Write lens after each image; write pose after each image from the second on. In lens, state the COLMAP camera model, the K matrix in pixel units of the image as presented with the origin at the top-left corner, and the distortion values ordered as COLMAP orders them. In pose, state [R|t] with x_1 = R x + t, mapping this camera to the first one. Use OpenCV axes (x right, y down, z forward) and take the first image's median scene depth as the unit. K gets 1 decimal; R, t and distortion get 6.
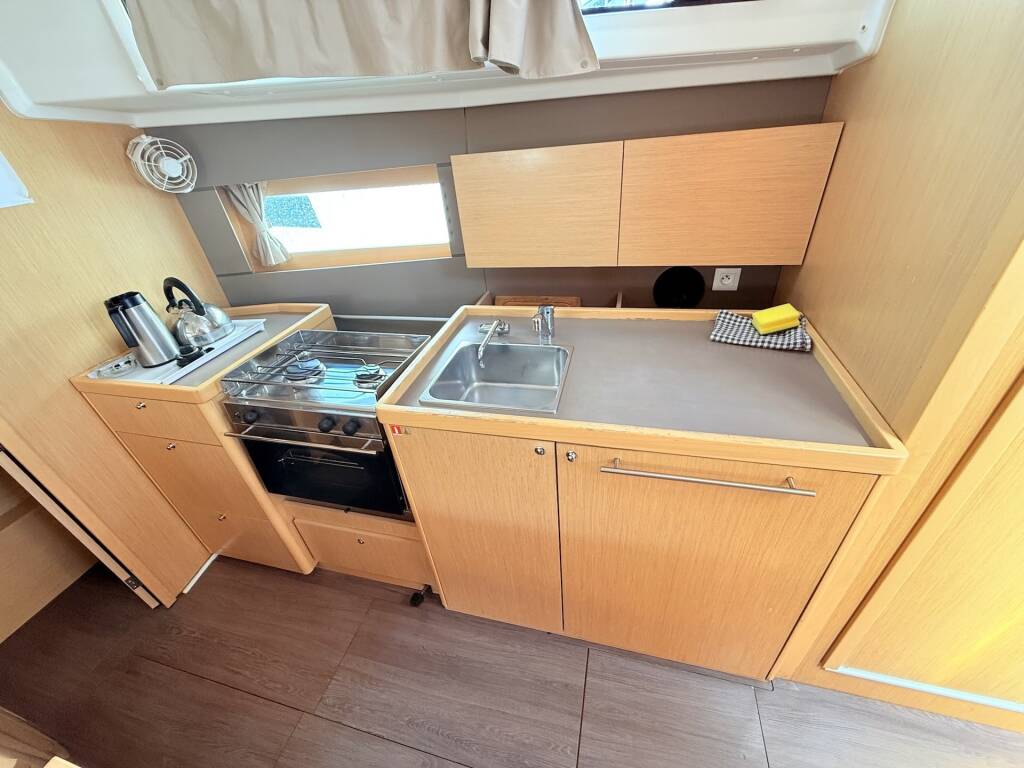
lens RADIAL K [[409.1, 0, 512.0], [0, 409.1, 384.0], [0, 0, 1]] dist [-0.001943, -0.000223]
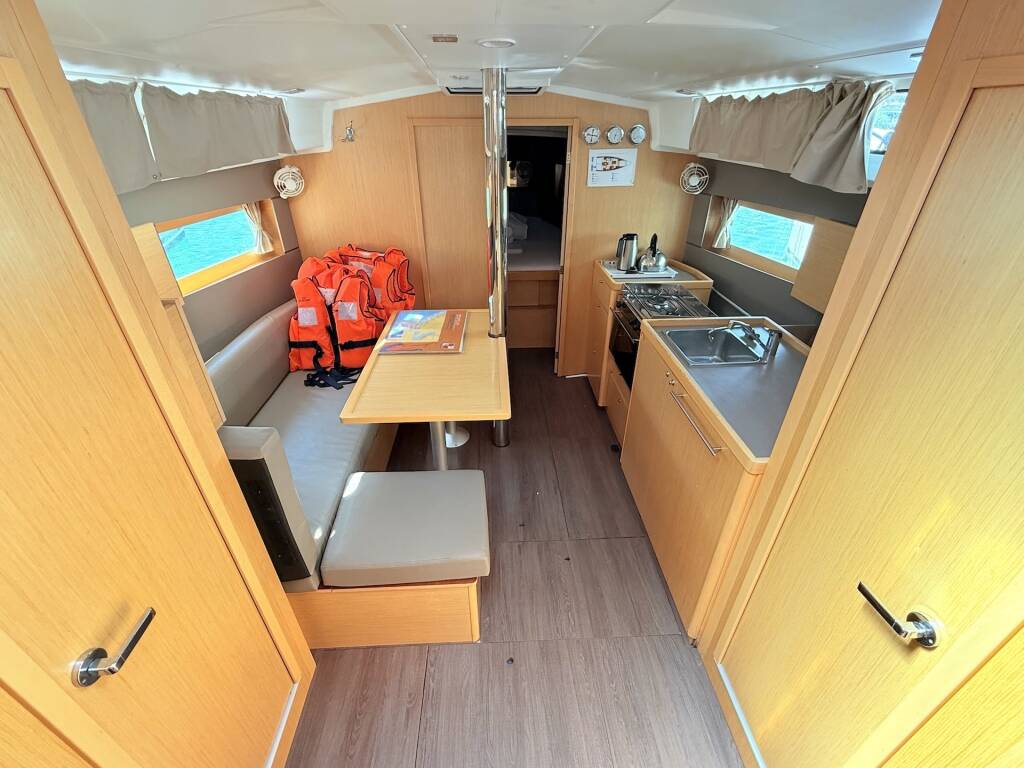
lens RADIAL K [[445.3, 0, 512.0], [0, 445.3, 384.0], [0, 0, 1]] dist [0.002540, -0.010049]
pose [[0.302718, 0.559827, -0.771334, 0.938069], [-0.544022, 0.766006, 0.342453, -0.070357], [0.782561, 0.315956, 0.536442, -0.408464]]
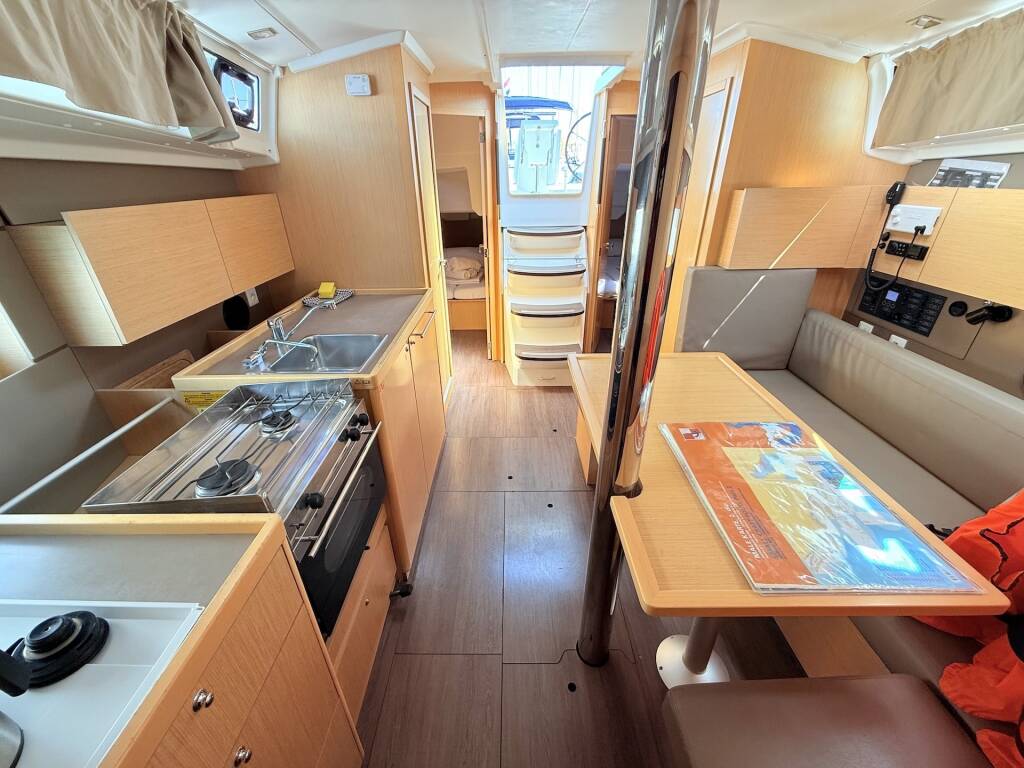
lens RADIAL K [[409.1, 0, 512.0], [0, 409.1, 384.0], [0, 0, 1]] dist [-0.001943, -0.000223]
pose [[-0.254916, -0.356281, 0.898934, -1.134740], [0.556238, 0.706406, 0.437710, -0.172938], [-0.790960, 0.611601, 0.018103, 0.471398]]
